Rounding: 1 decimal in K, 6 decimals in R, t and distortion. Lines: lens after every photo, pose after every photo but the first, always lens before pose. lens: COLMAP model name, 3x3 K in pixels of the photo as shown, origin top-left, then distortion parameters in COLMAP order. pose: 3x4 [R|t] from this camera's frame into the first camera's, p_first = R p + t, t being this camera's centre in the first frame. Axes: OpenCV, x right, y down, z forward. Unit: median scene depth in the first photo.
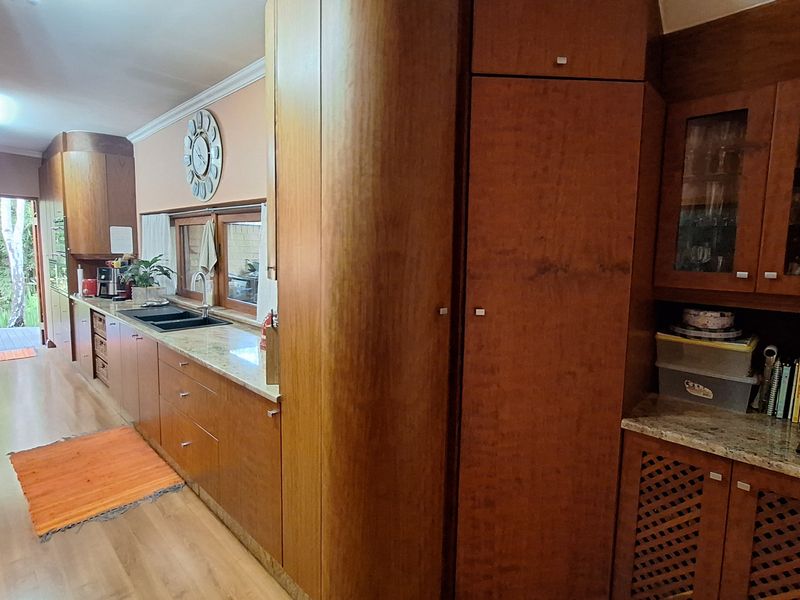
lens RADIAL K [[424.6, 0, 398.3], [0, 424.6, 291.6], [0, 0, 1]] dist [-0.009127, 0.003223]
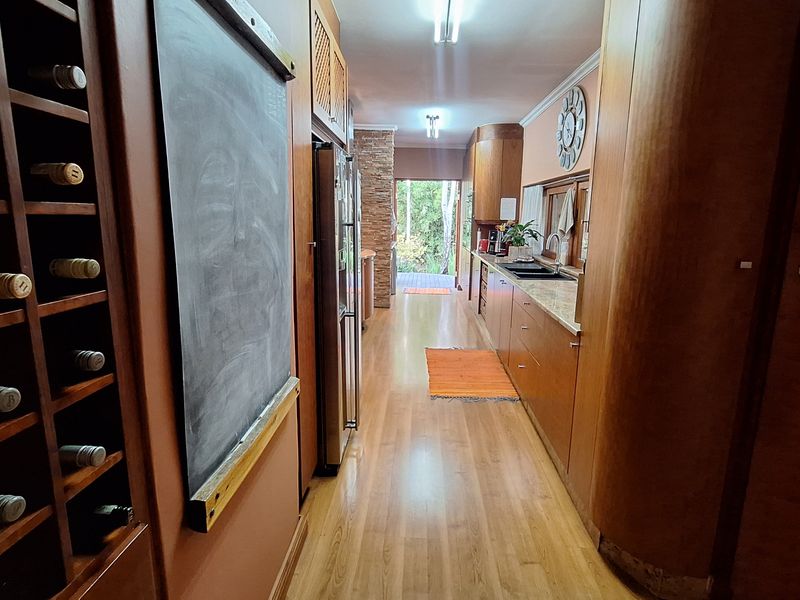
lens RADIAL K [[424.6, 0, 403.5], [0, 424.6, 298.2], [0, 0, 1]] dist [-0.009127, 0.003223]
pose [[0.657465, 0.134748, -0.741339, 0.144659], [-0.078666, 0.990778, 0.110320, 0.034565], [0.749368, -0.014213, 0.662002, -0.084585]]
